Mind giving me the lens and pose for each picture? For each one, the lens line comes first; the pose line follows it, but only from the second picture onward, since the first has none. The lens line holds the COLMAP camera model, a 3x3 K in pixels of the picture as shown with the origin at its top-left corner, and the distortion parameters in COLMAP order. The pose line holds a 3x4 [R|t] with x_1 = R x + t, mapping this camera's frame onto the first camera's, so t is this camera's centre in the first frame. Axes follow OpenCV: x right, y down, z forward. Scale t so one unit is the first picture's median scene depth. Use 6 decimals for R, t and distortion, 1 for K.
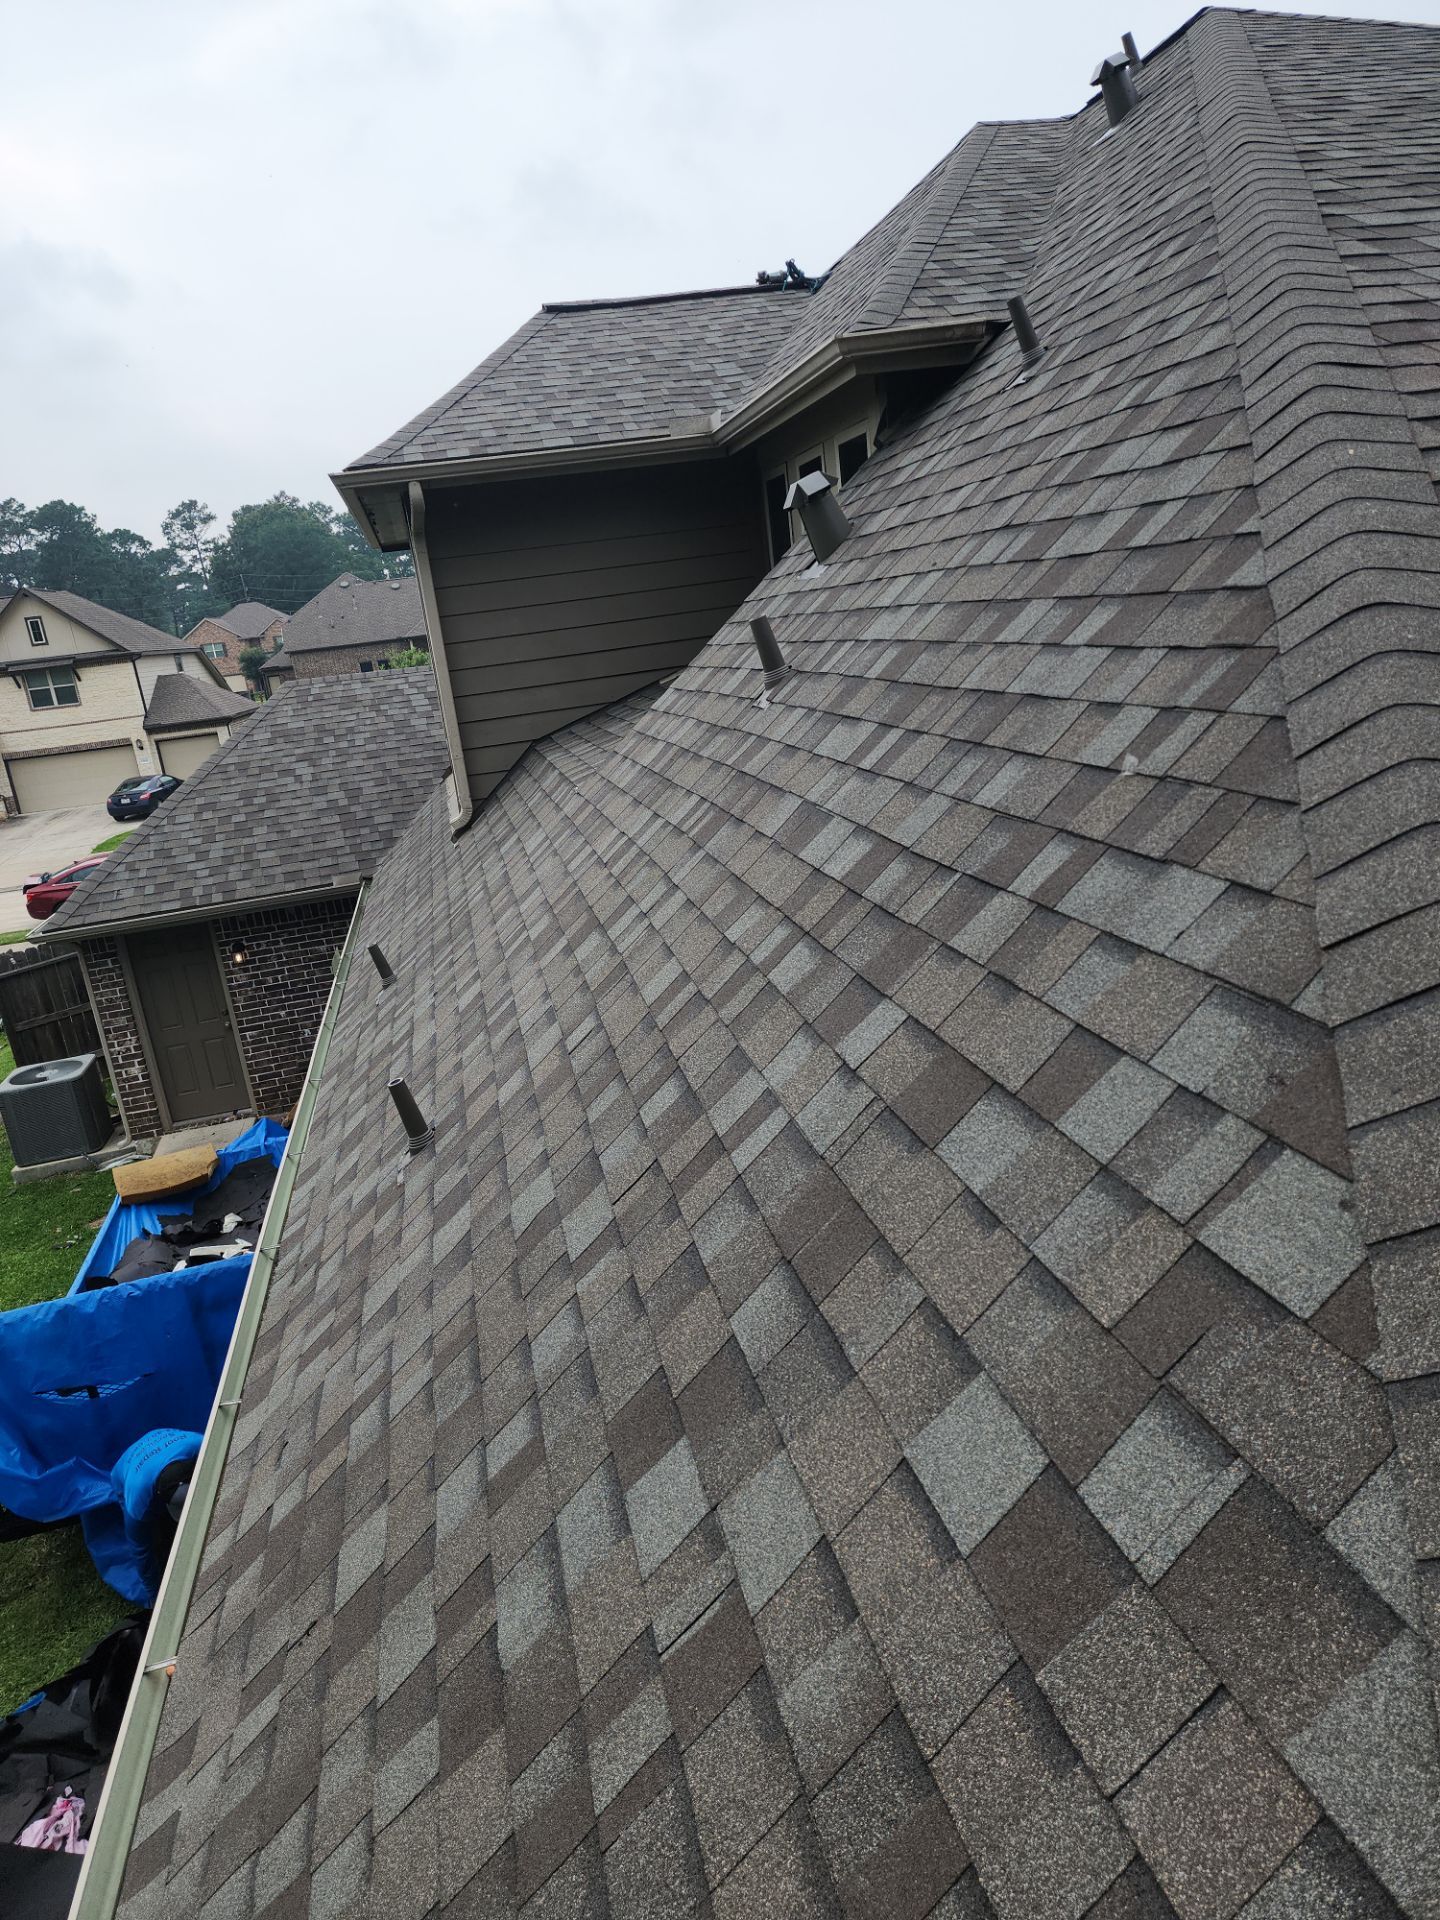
lens RADIAL K [[1252.5, 0, 685.1], [0, 1252.5, 969.3], [0, 0, 1]] dist [0.070625, -0.058225]
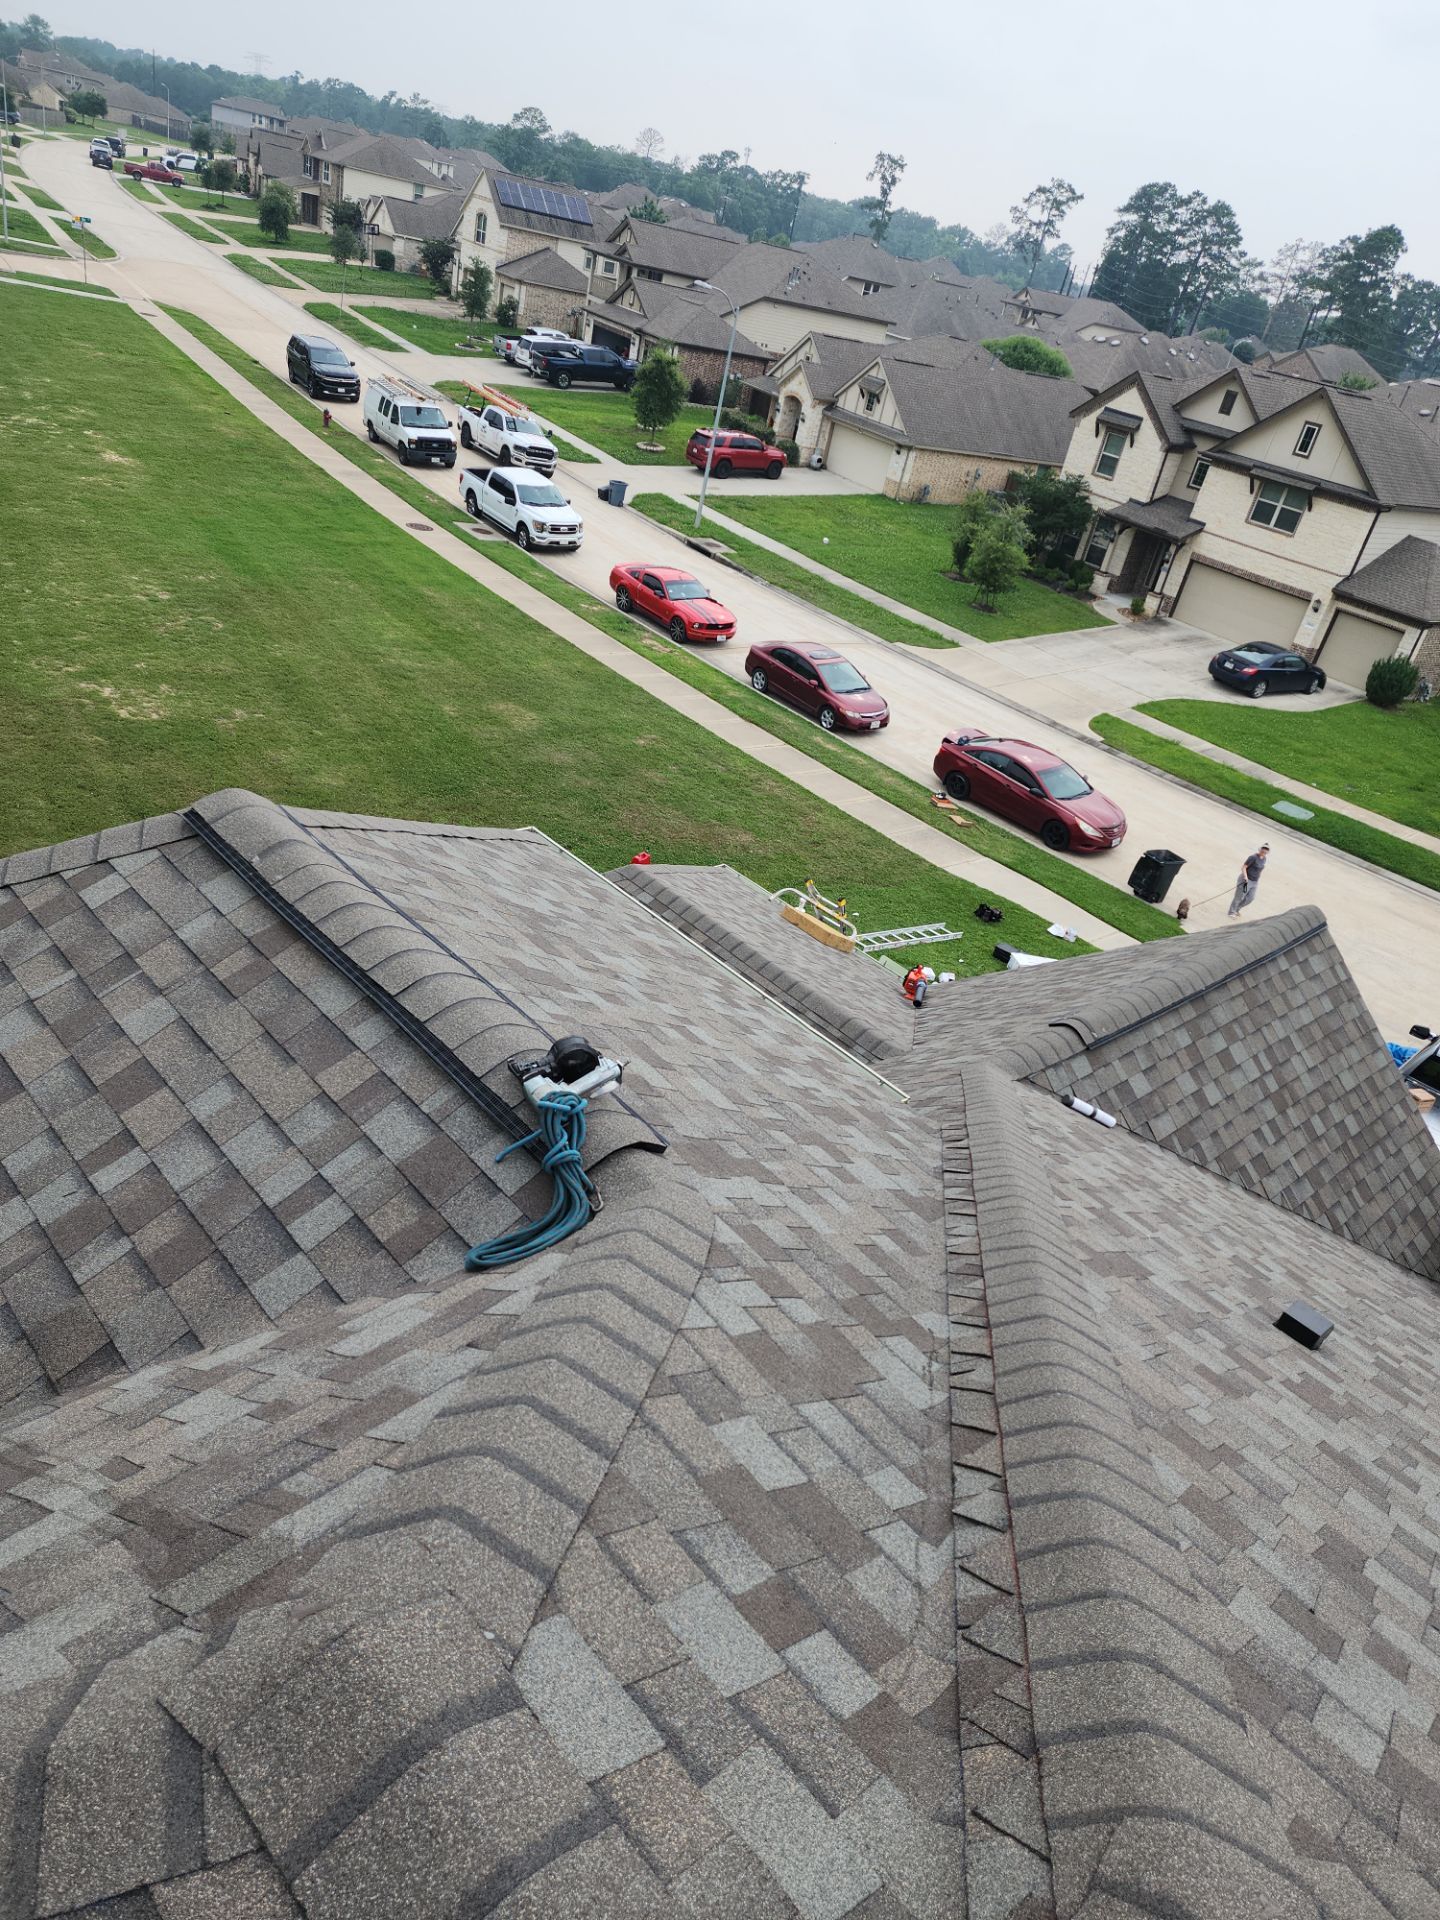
lens RADIAL K [[1252.5, 0, 738.8], [0, 1252.5, 962.5], [0, 0, 1]] dist [0.070625, -0.058225]
pose [[0.494263, 0.614742, -0.614652, 0.213078], [-0.483435, 0.782012, 0.393380, -0.588180], [0.722492, 0.102711, 0.683707, 0.683478]]
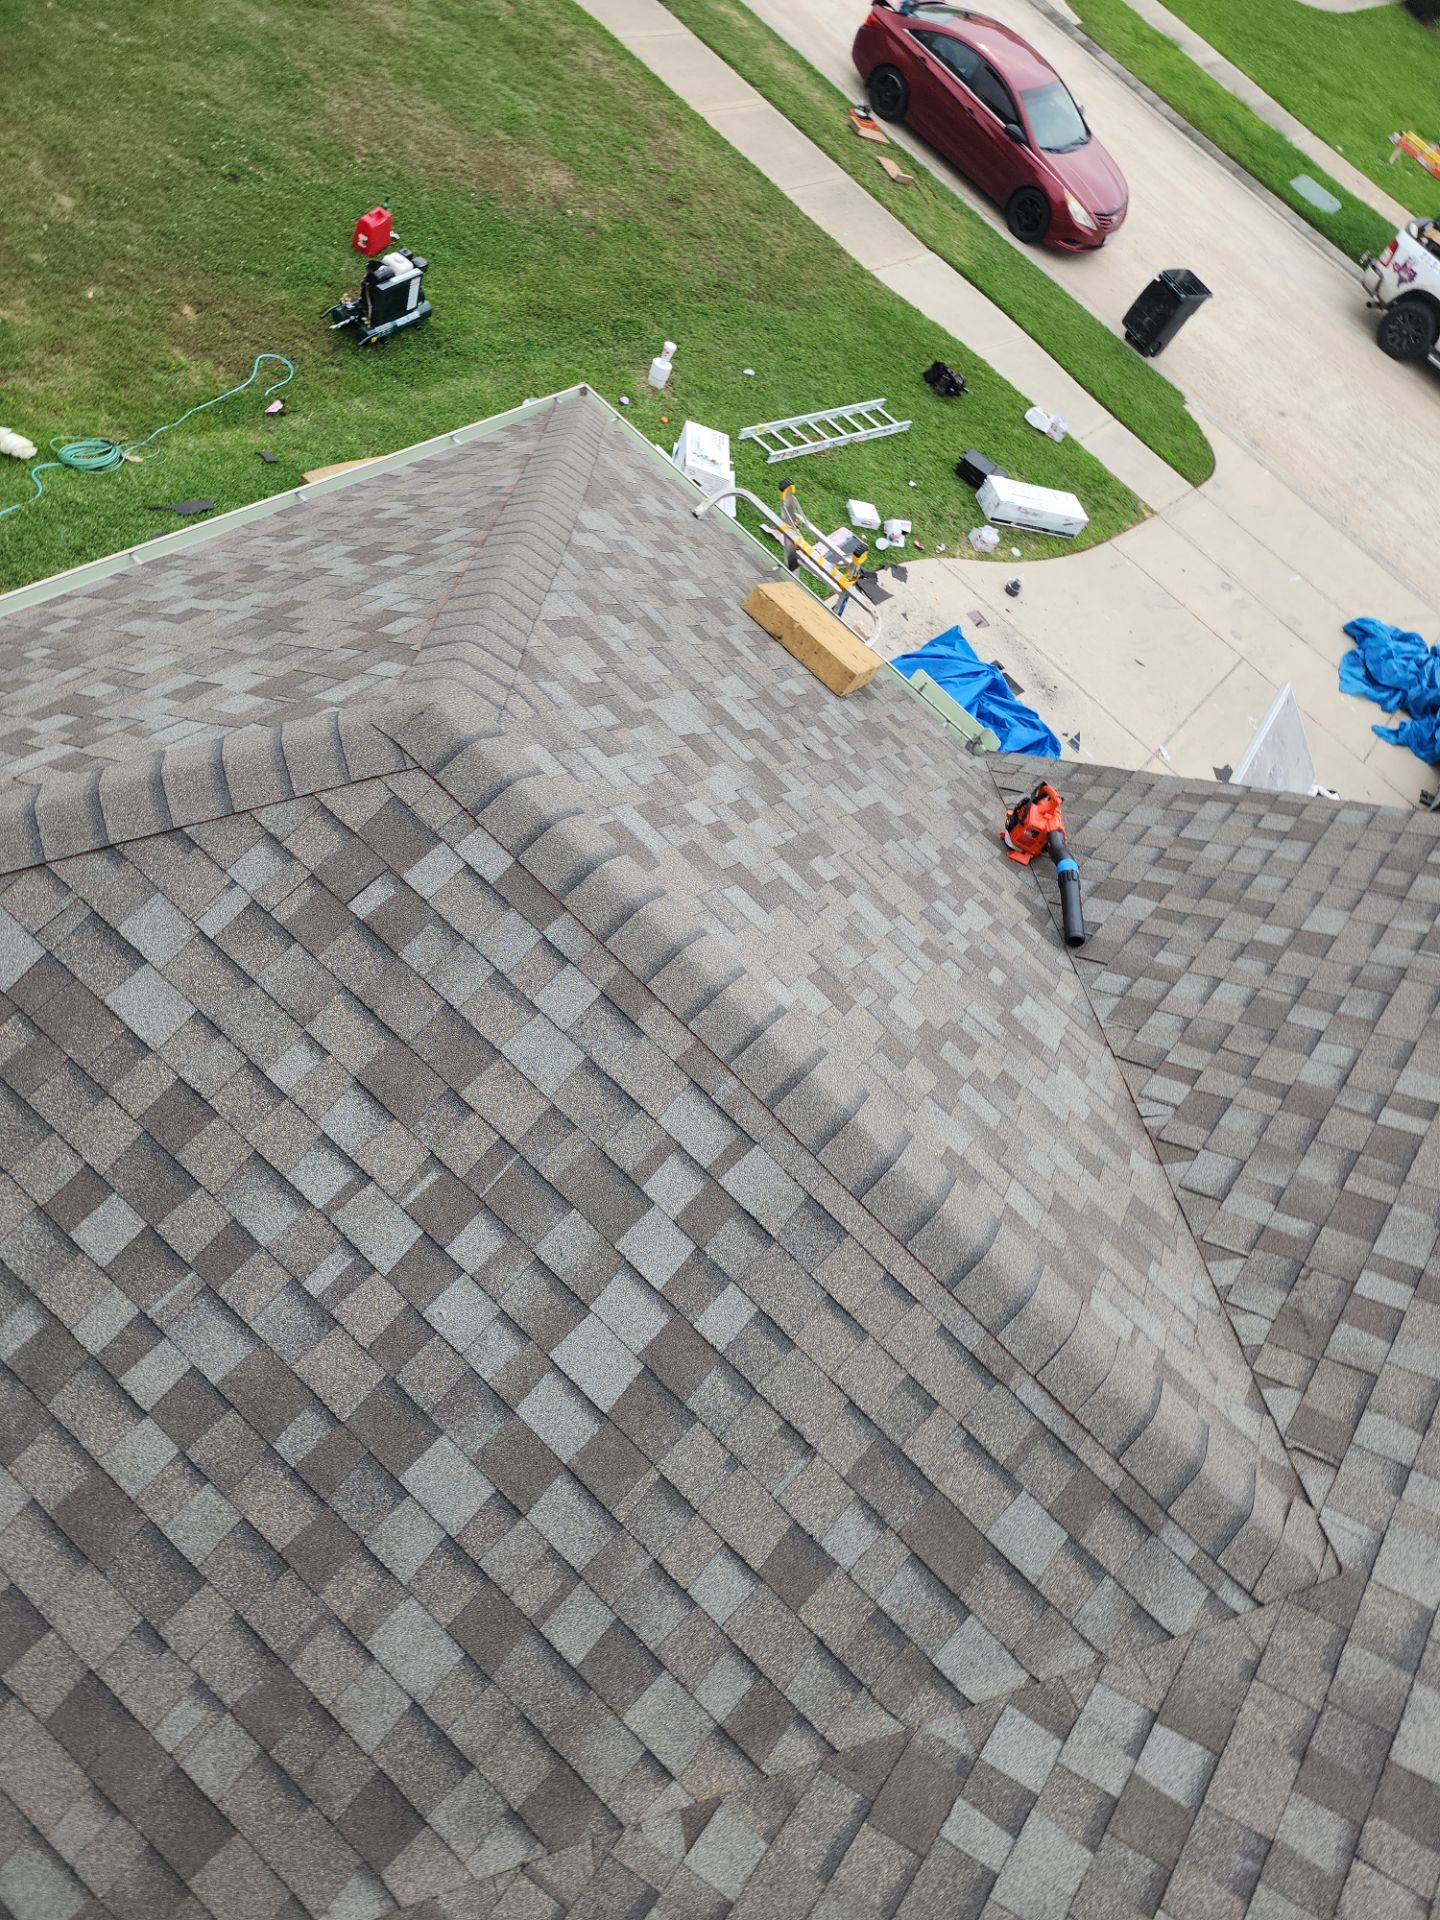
lens RADIAL K [[1252.5, 0, 757.5], [0, 1252.5, 1010.8], [0, 0, 1]] dist [0.070625, -0.058225]
pose [[0.534602, 0.838187, -0.107899, -0.257810], [-0.619411, 0.475482, 0.624698, -0.450149], [0.574918, -0.267131, 0.773376, 1.019695]]
